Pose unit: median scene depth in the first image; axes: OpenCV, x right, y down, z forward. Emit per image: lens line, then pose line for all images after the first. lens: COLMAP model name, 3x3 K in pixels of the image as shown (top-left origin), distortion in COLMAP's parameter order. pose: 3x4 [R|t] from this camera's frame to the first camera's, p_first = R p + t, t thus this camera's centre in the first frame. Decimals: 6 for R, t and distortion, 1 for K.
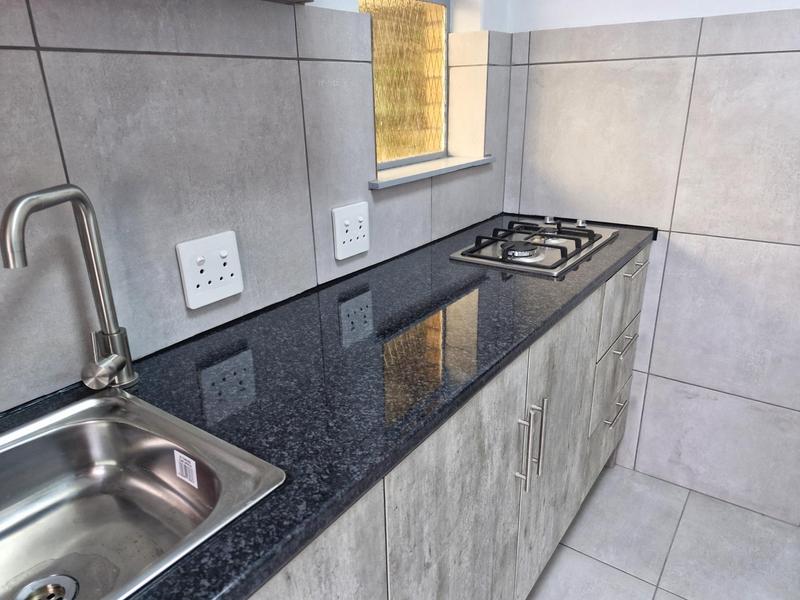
lens RADIAL K [[571.9, 0, 400.0], [0, 571.9, 305.5], [0, 0, 1]] dist [0.022780, -0.000073]
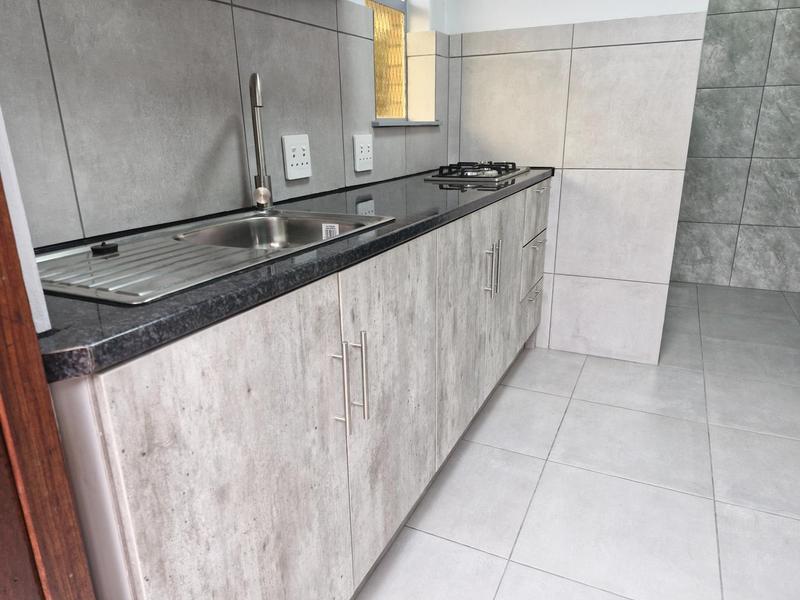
lens RADIAL K [[559.3, 0, 400.0], [0, 559.3, 300.0], [0, 0, 1]] dist [0.050059, -0.002676]
pose [[0.985705, -0.045363, 0.162261, -0.197991], [0.054239, 0.997240, -0.050691, 0.266639], [-0.159514, 0.058767, 0.985445, -0.349540]]
